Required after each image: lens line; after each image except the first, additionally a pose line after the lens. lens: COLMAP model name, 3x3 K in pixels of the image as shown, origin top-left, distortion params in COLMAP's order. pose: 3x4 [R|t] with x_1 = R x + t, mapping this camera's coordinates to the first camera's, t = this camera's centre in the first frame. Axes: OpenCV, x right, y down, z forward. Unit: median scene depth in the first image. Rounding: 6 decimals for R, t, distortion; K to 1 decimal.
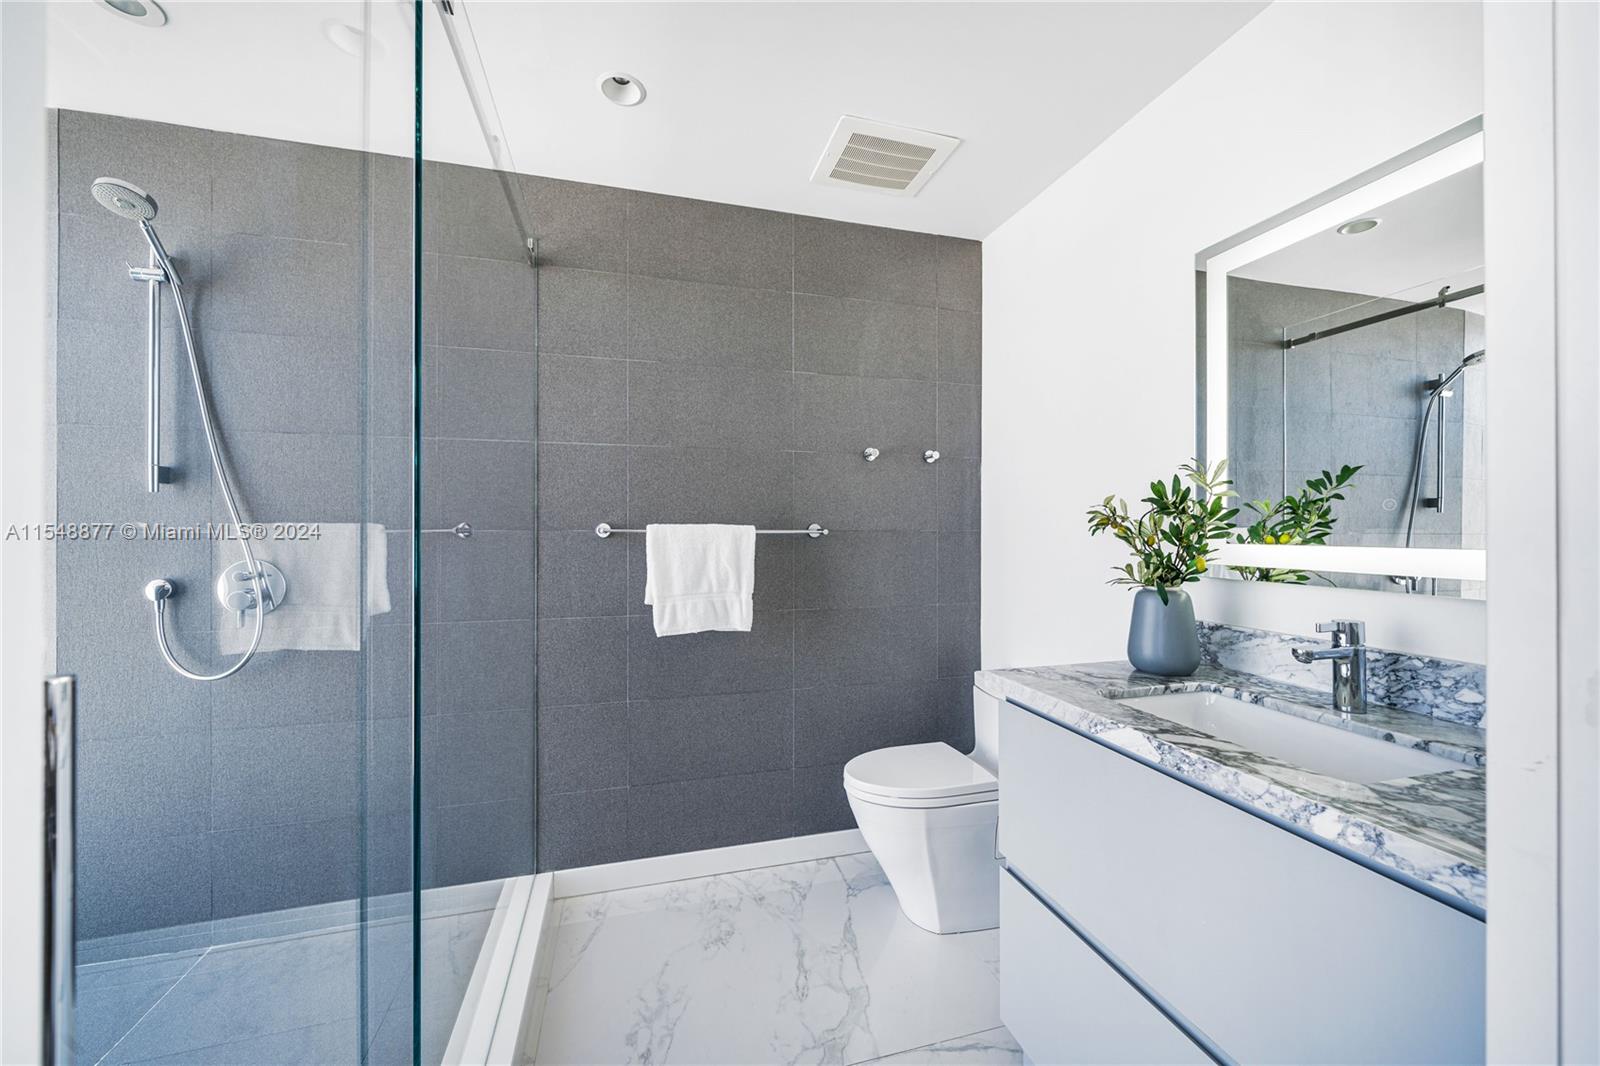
lens RADIAL K [[590.1, 0, 793.6], [0, 590.1, 532.4], [0, 0, 1]] dist [-0.002020, -0.000033]
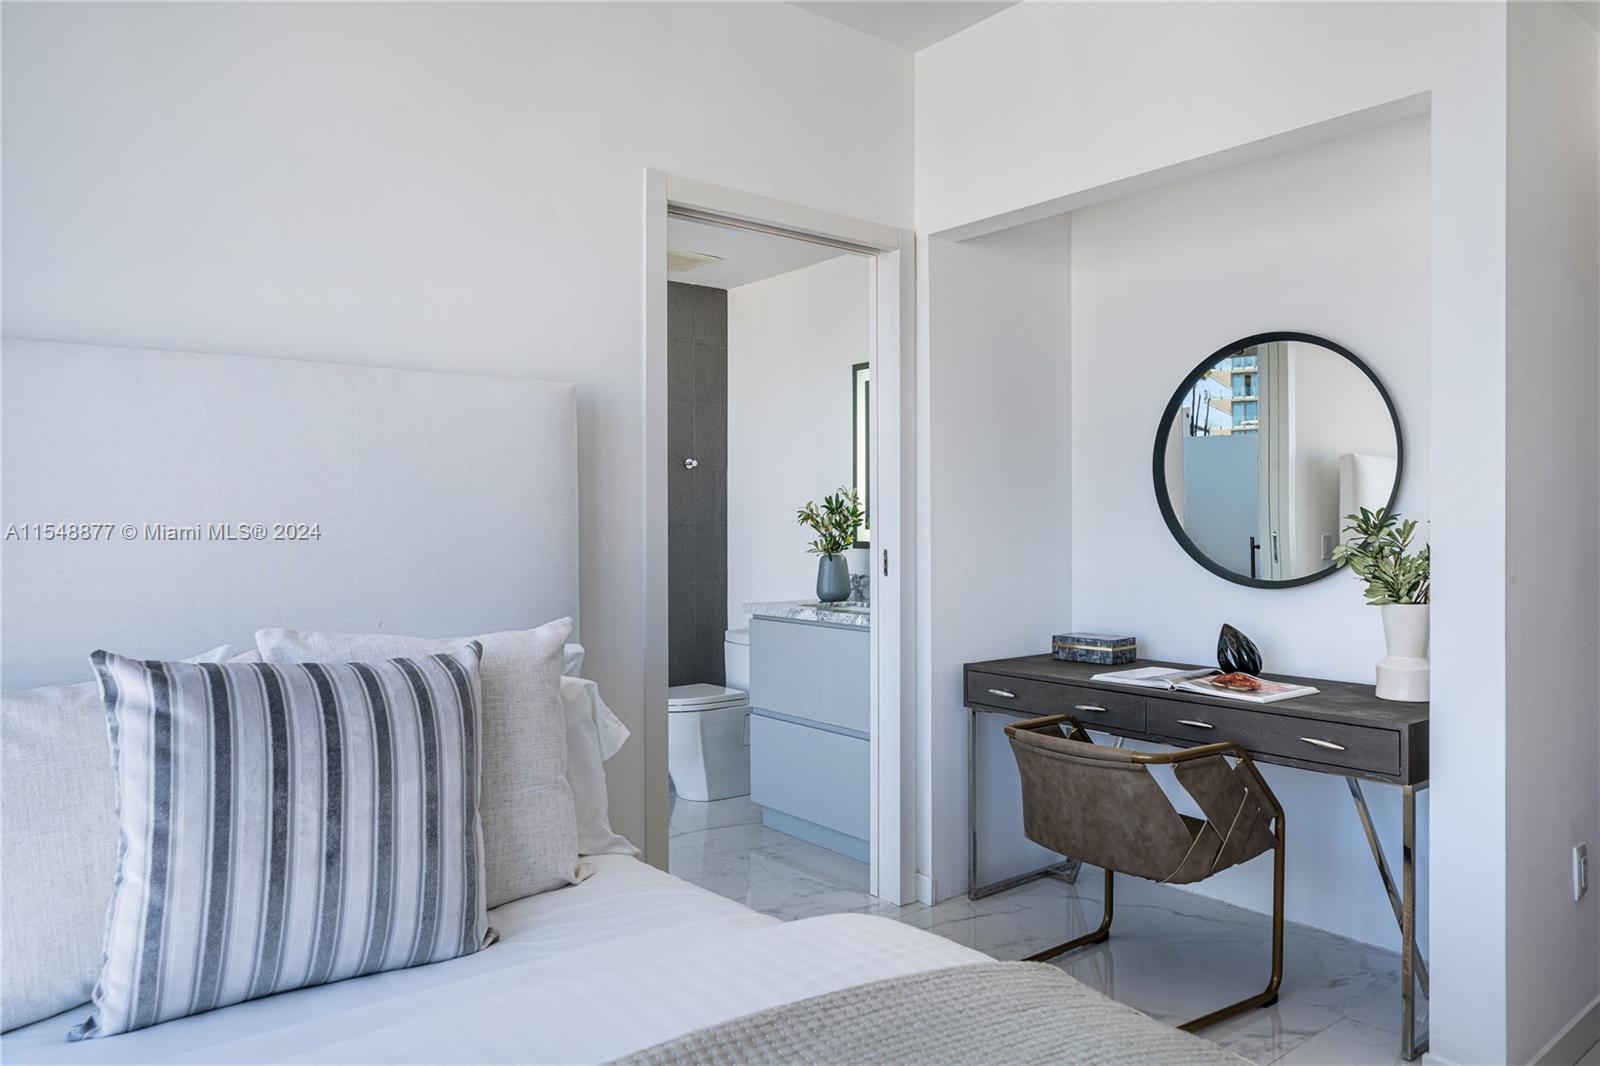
lens RADIAL K [[1087.0, 0, 799.4], [0, 1087.0, 527.9], [0, 0, 1]] dist [-0.000787, -0.000022]
pose [[0.911335, -0.003634, 0.411649, -0.833776], [0.003084, 0.999993, 0.002000, 0.006147], [-0.411653, -0.000553, 0.911340, -1.975921]]
